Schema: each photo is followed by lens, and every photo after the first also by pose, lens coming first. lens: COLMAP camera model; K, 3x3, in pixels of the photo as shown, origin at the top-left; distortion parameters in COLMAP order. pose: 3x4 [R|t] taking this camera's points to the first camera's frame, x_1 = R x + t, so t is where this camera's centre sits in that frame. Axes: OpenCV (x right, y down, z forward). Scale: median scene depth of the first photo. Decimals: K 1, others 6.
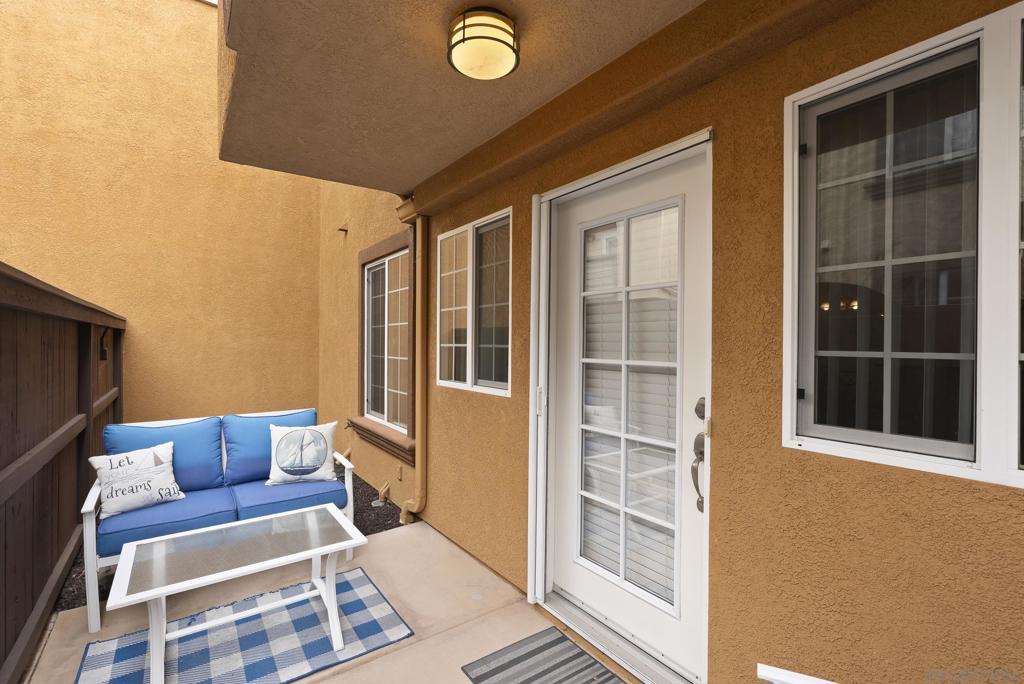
lens RADIAL K [[468.8, 0, 513.6], [0, 468.8, 352.9], [0, 0, 1]] dist [0.000306, 0.000936]
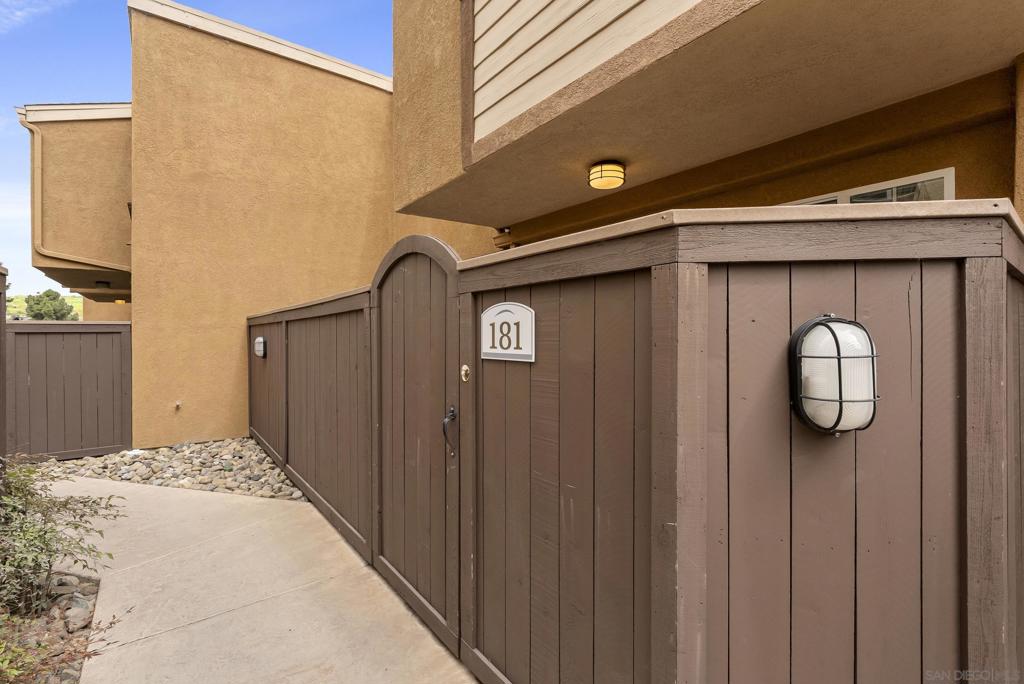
lens RADIAL K [[468.8, 0, 513.6], [0, 468.8, 352.9], [0, 0, 1]] dist [0.000306, 0.000936]
pose [[0.999351, -0.013718, 0.033322, -0.357537], [0.013226, 0.999801, 0.014929, 0.031280], [-0.033520, -0.014478, 0.999333, -0.639162]]
